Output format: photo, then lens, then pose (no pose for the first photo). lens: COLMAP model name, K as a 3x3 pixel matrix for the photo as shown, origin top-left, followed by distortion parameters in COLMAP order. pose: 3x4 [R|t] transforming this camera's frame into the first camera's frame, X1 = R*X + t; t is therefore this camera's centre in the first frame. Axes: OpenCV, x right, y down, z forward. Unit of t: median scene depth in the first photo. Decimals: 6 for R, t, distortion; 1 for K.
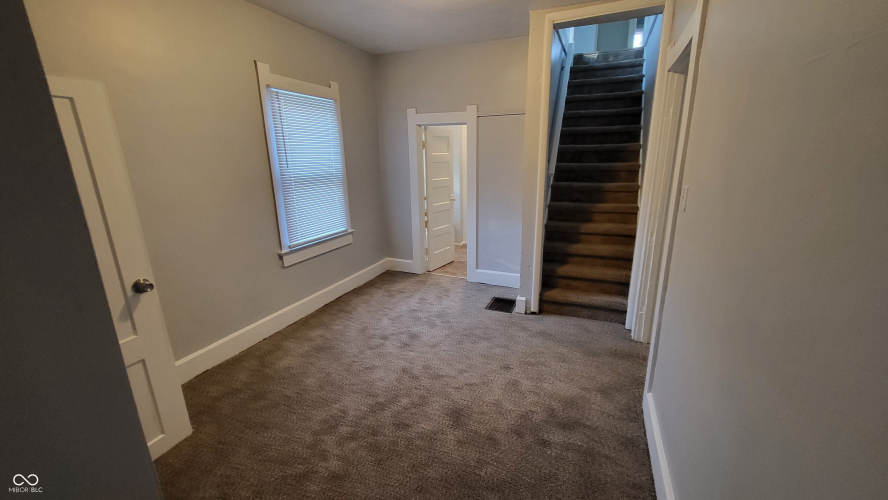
lens RADIAL K [[354.4, 0, 444.0], [0, 354.4, 250.0], [0, 0, 1]] dist [0.006472, -0.000233]
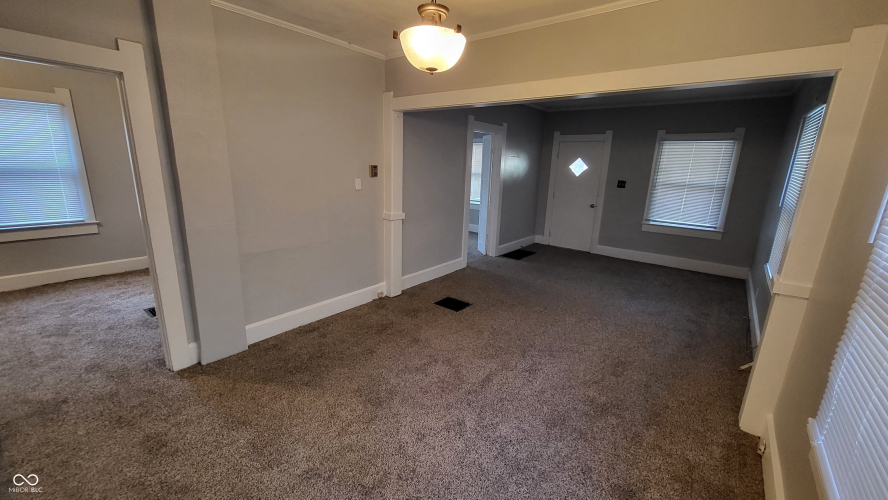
lens RADIAL K [[354.4, 0, 444.0], [0, 354.4, 250.0], [0, 0, 1]] dist [0.006472, -0.000233]
pose [[0.961176, 0.116229, -0.250261, 1.174579], [-0.120039, 0.992769, 0.000041, -0.108008], [0.248456, 0.030001, 0.968178, 0.214383]]
